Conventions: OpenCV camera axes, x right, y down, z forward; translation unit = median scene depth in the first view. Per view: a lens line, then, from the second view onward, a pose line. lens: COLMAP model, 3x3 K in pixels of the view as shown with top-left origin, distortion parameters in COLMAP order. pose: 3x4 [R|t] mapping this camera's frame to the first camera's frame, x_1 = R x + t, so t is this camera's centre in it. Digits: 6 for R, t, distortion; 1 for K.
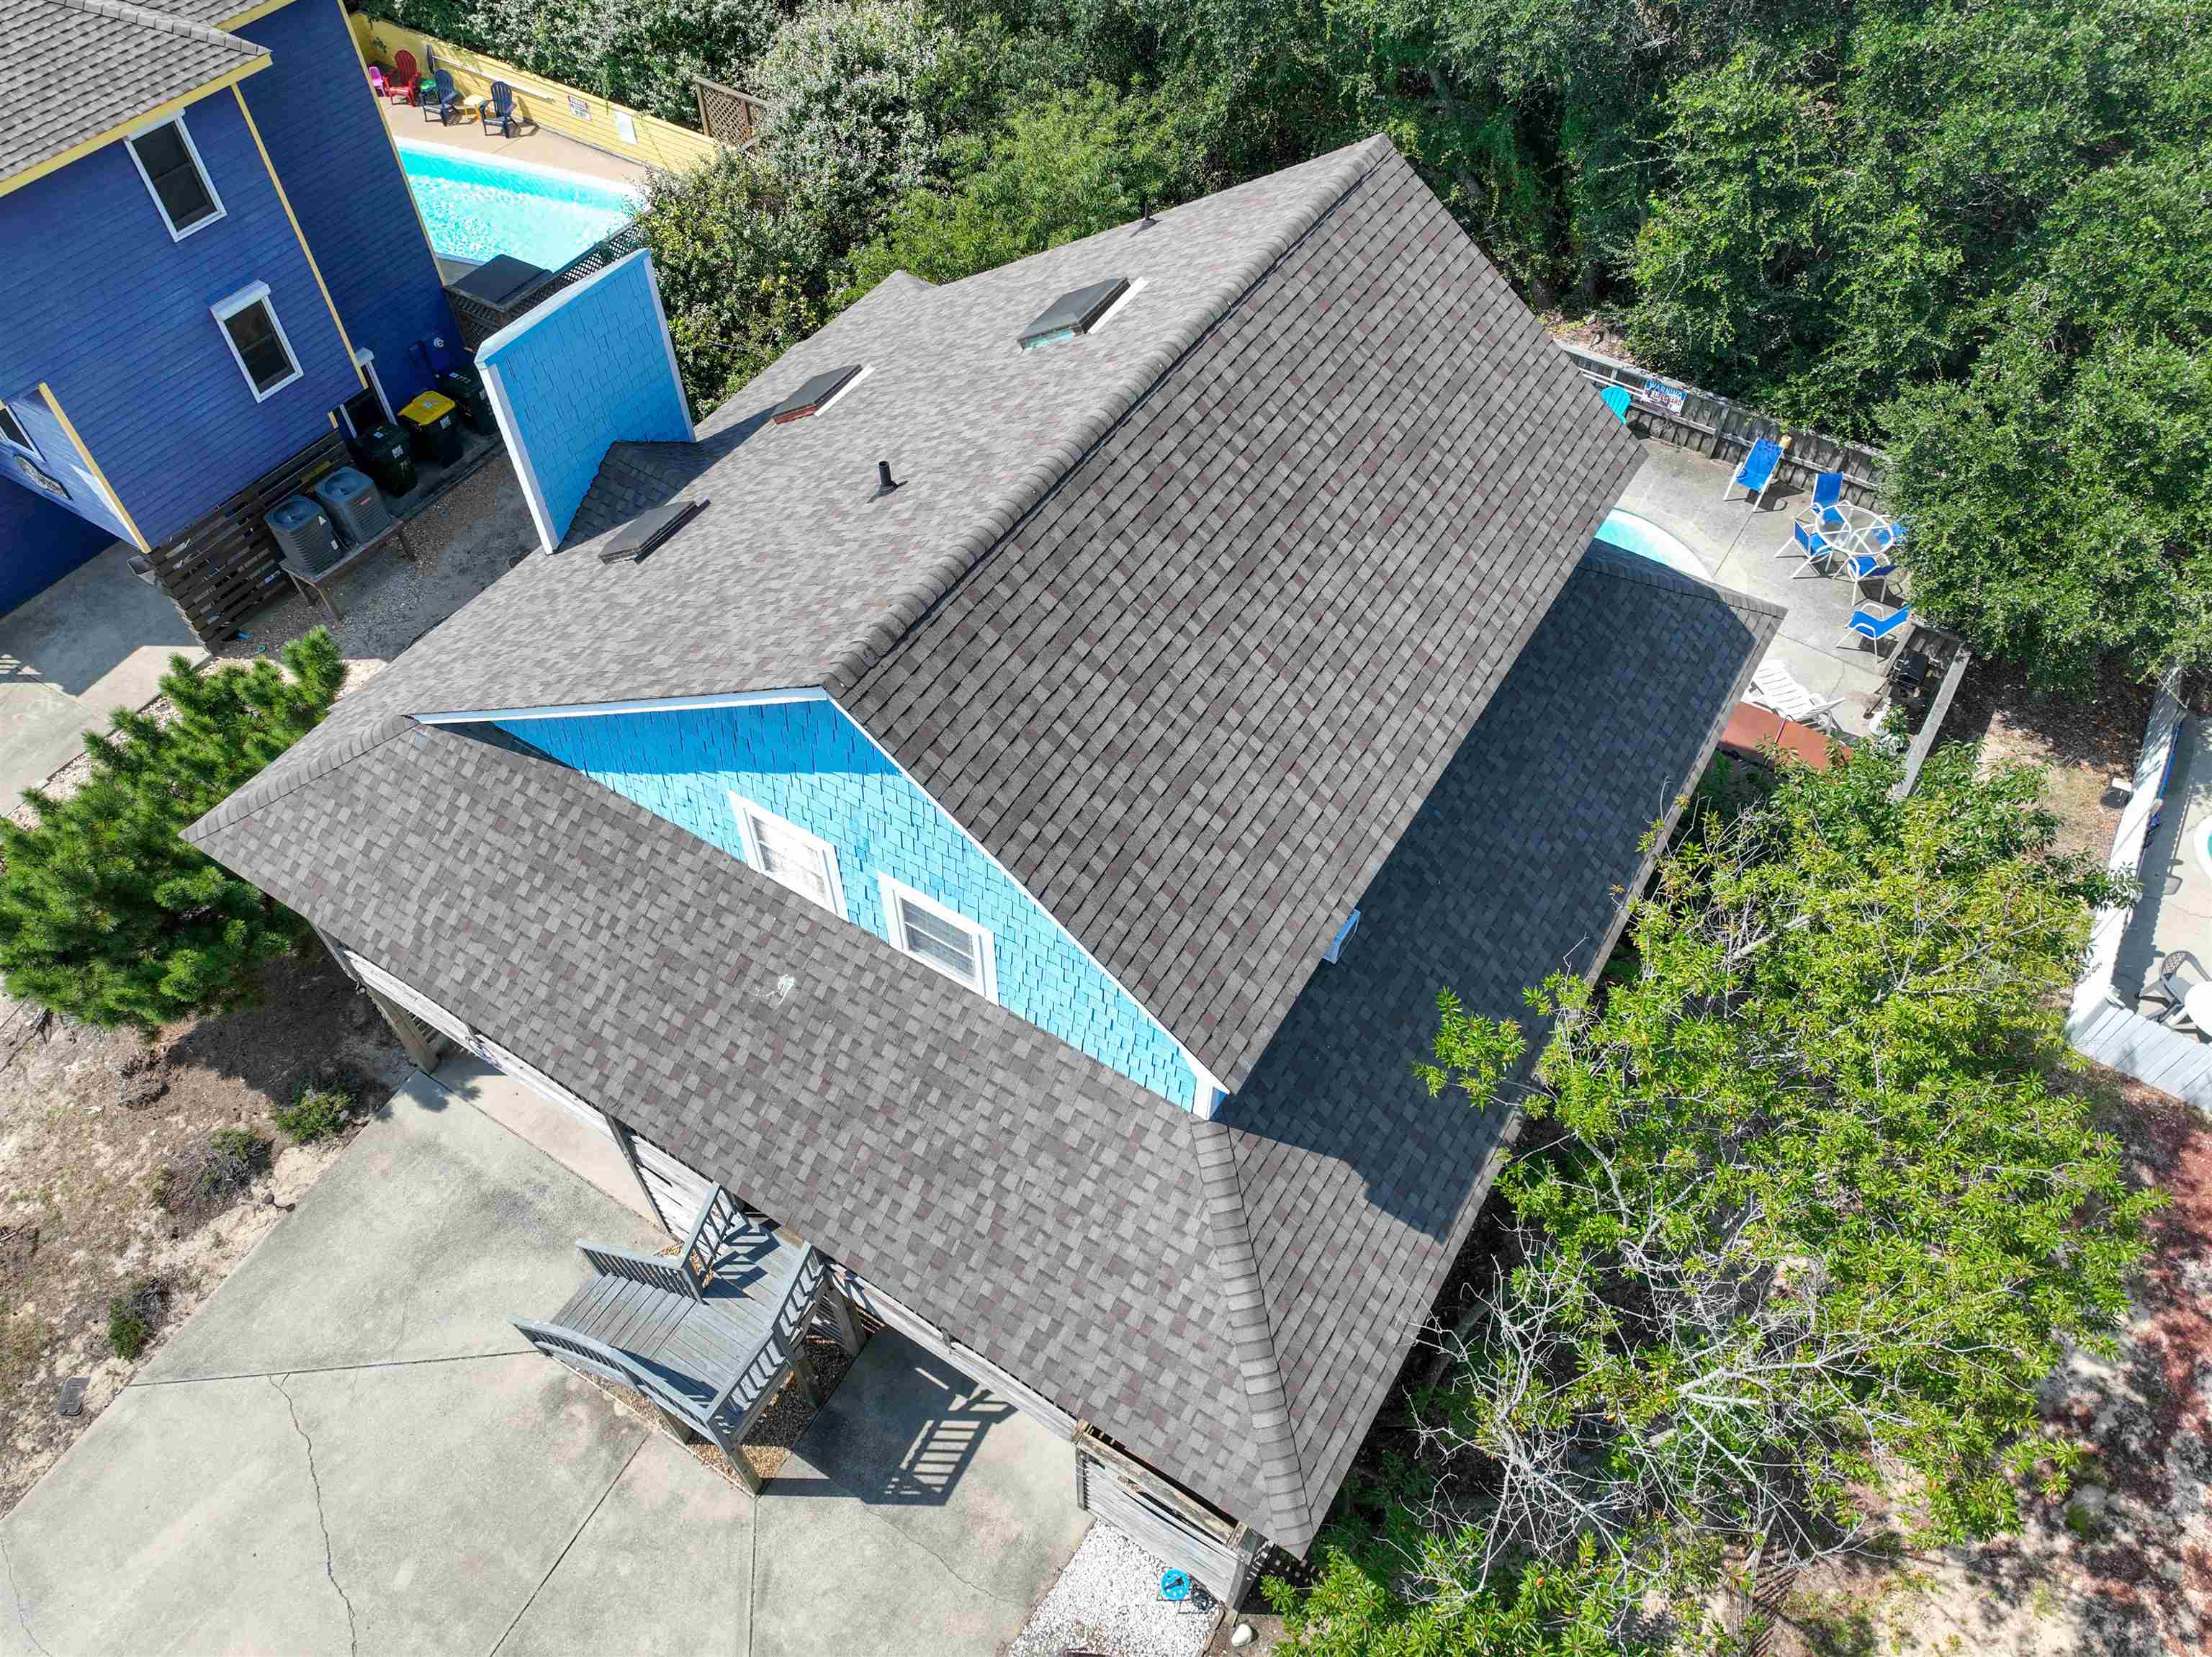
lens RADIAL K [[1543.7, 0, 1104.7], [0, 1543.7, 824.4], [0, 0, 1]] dist [-0.000173, 0.006865]
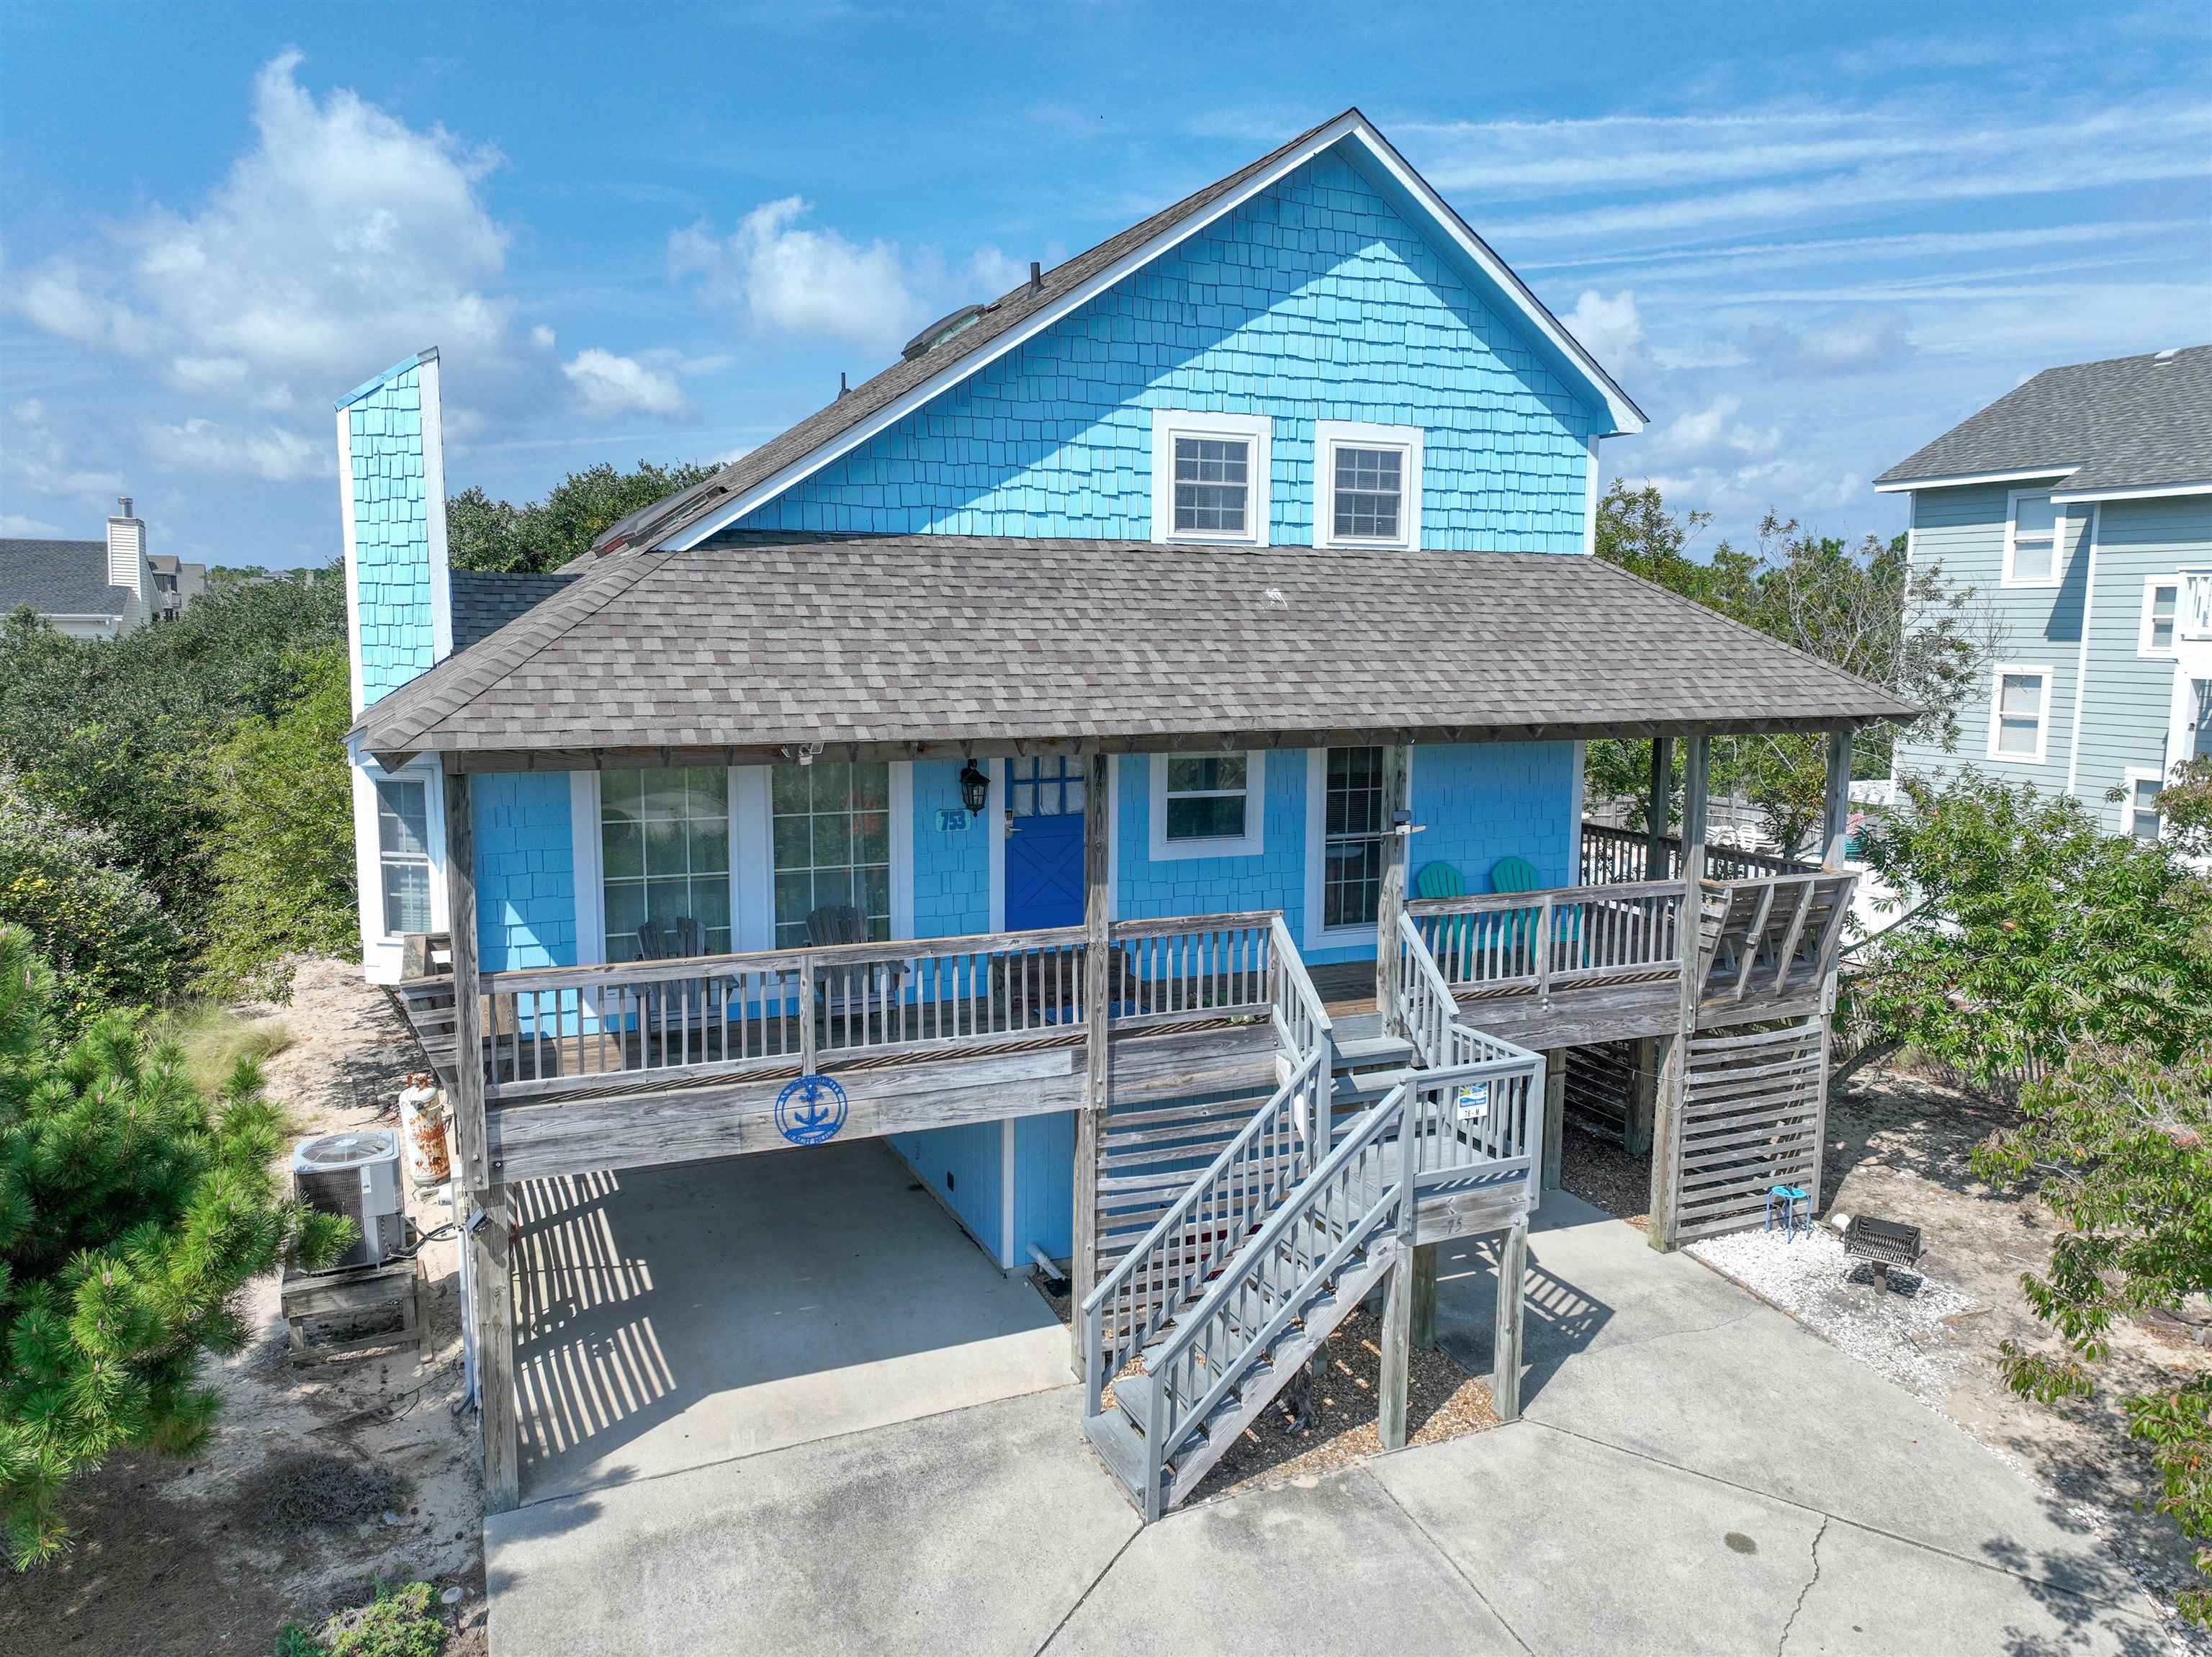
lens RADIAL K [[1541.4, 0, 1106.0], [0, 1541.4, 828.5], [0, 0, 1]] dist [0.008808, -0.005167]
pose [[0.555926, -0.116246, 0.823064, -0.884511], [0.650016, 0.677961, -0.343291, 0.382850], [-0.518099, 0.725848, 0.452458, 0.606908]]
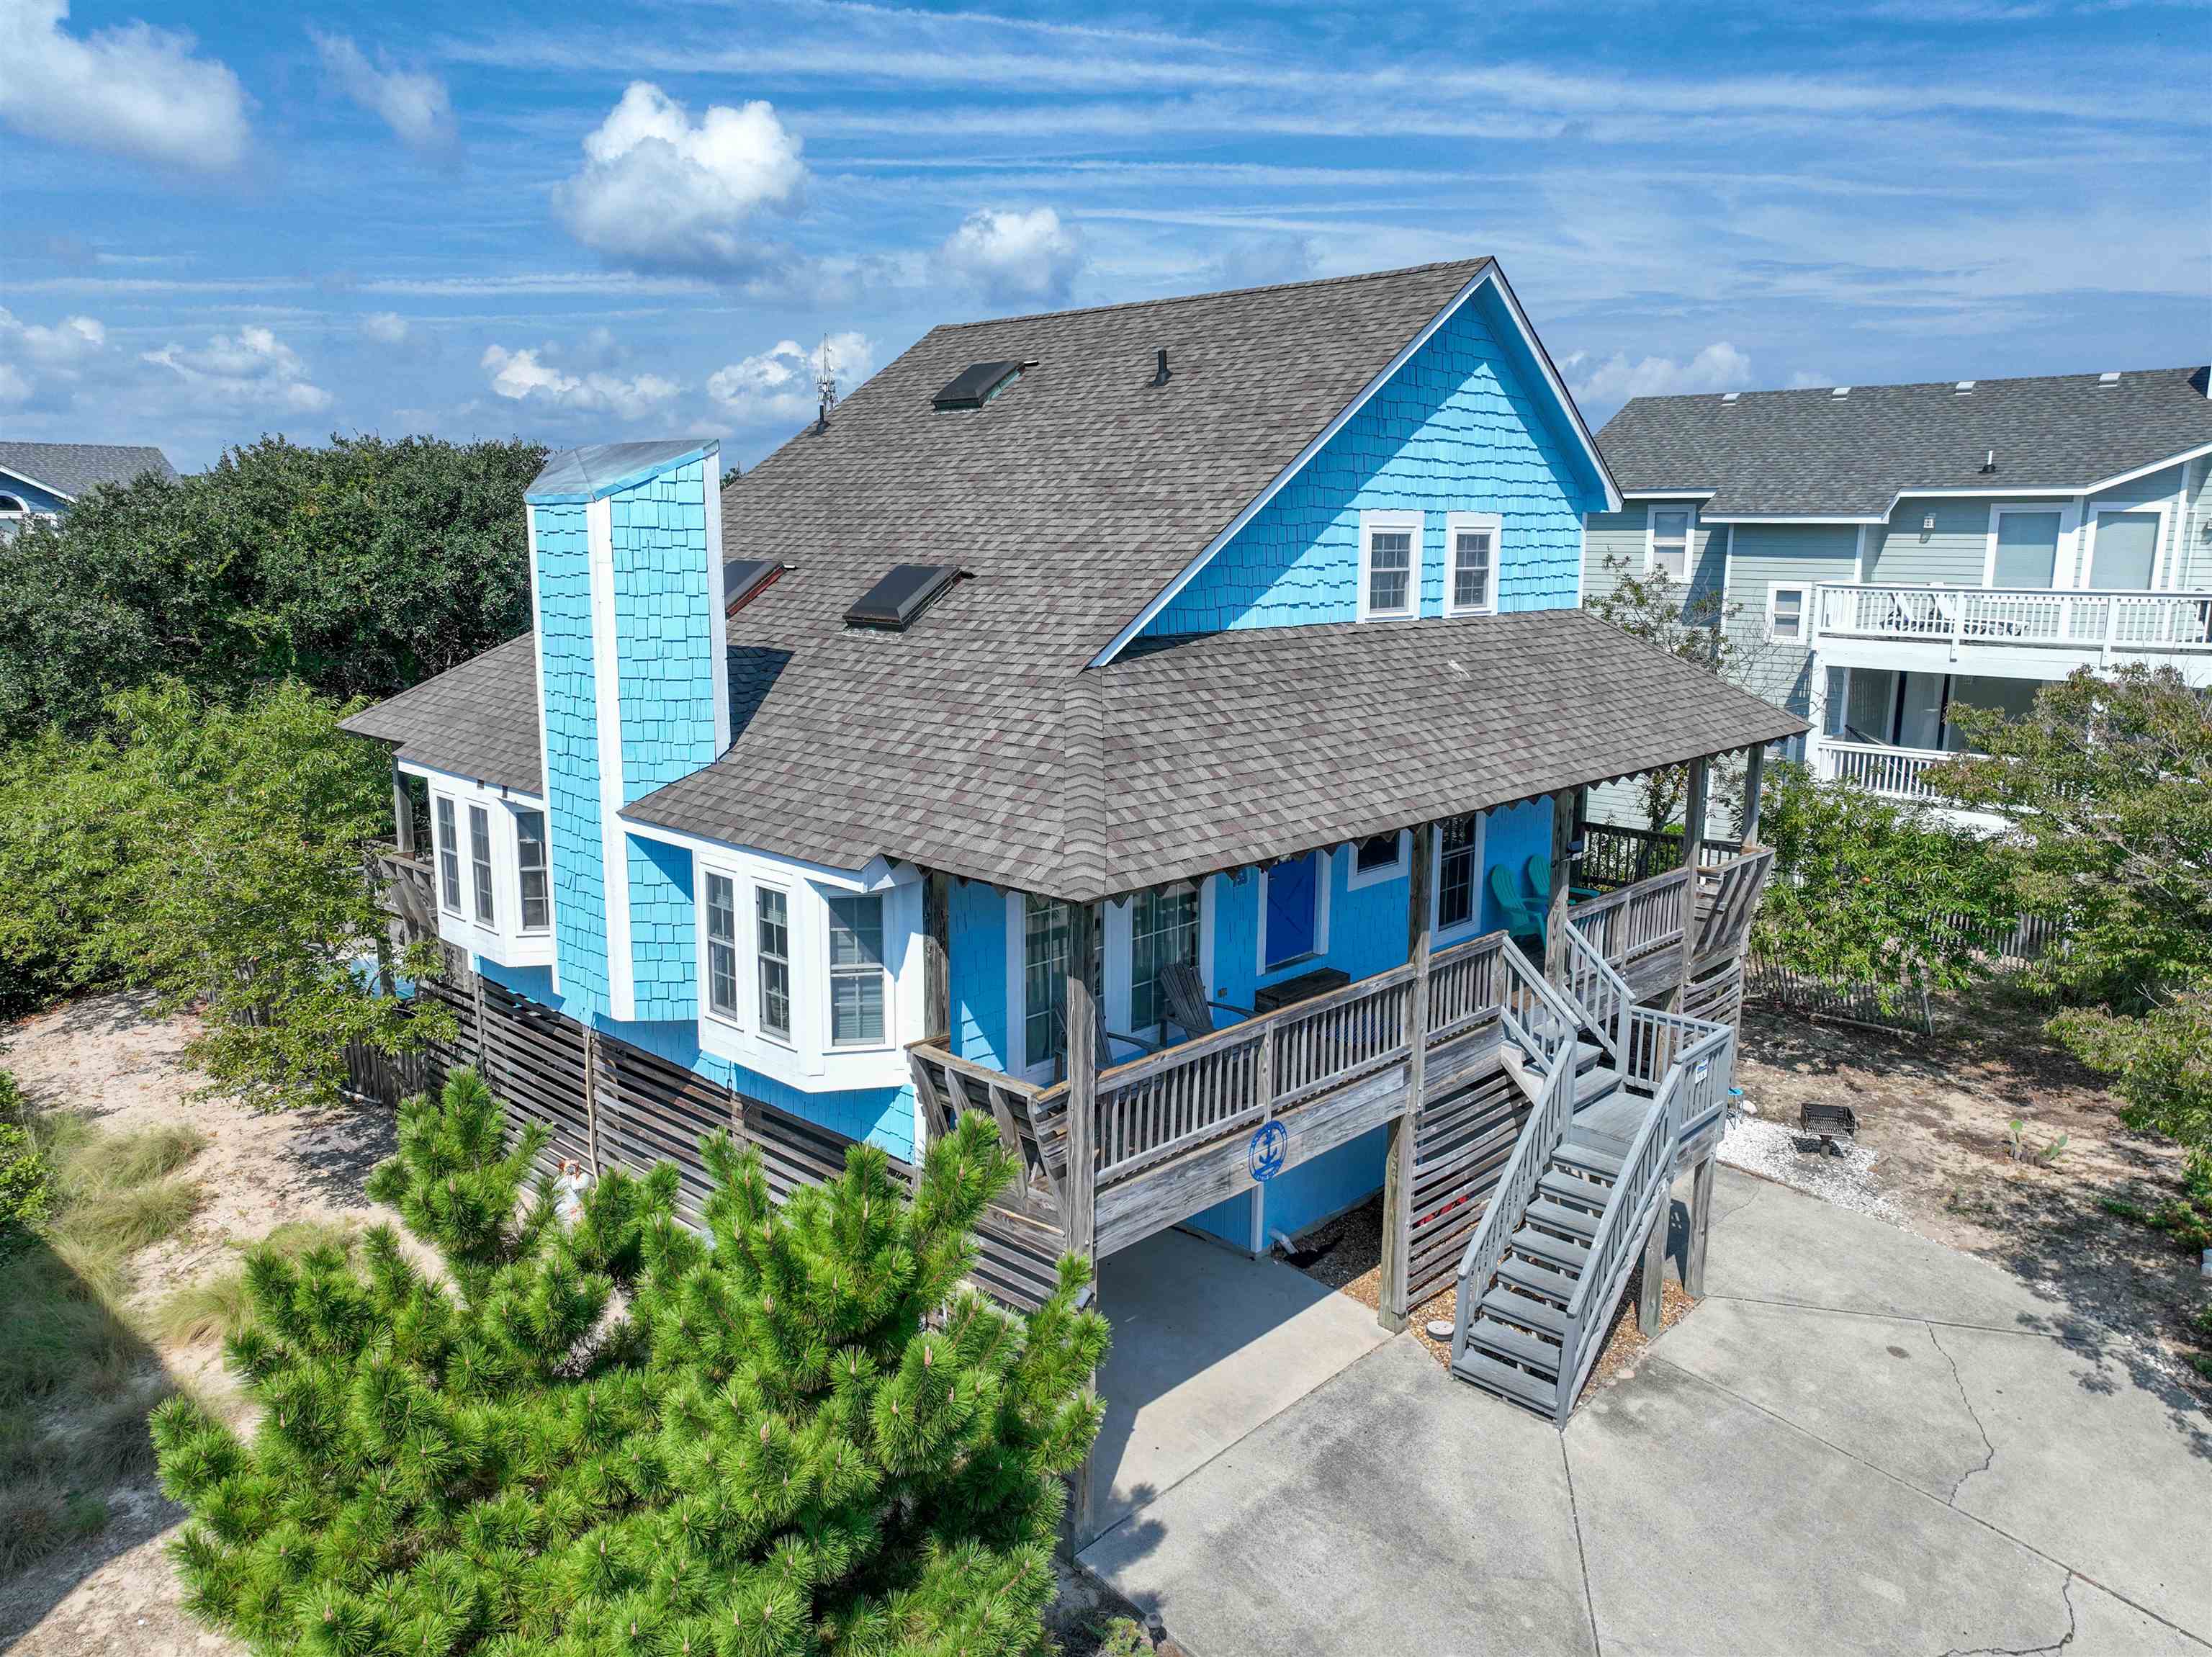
lens RADIAL K [[1543.7, 0, 1104.7], [0, 1543.7, 824.4], [0, 0, 1]] dist [-0.000173, 0.006865]
pose [[0.195752, -0.189661, 0.962138, -1.148798], [0.765799, 0.642418, -0.029169, 0.011873], [-0.612563, 0.742515, 0.270997, 0.779367]]
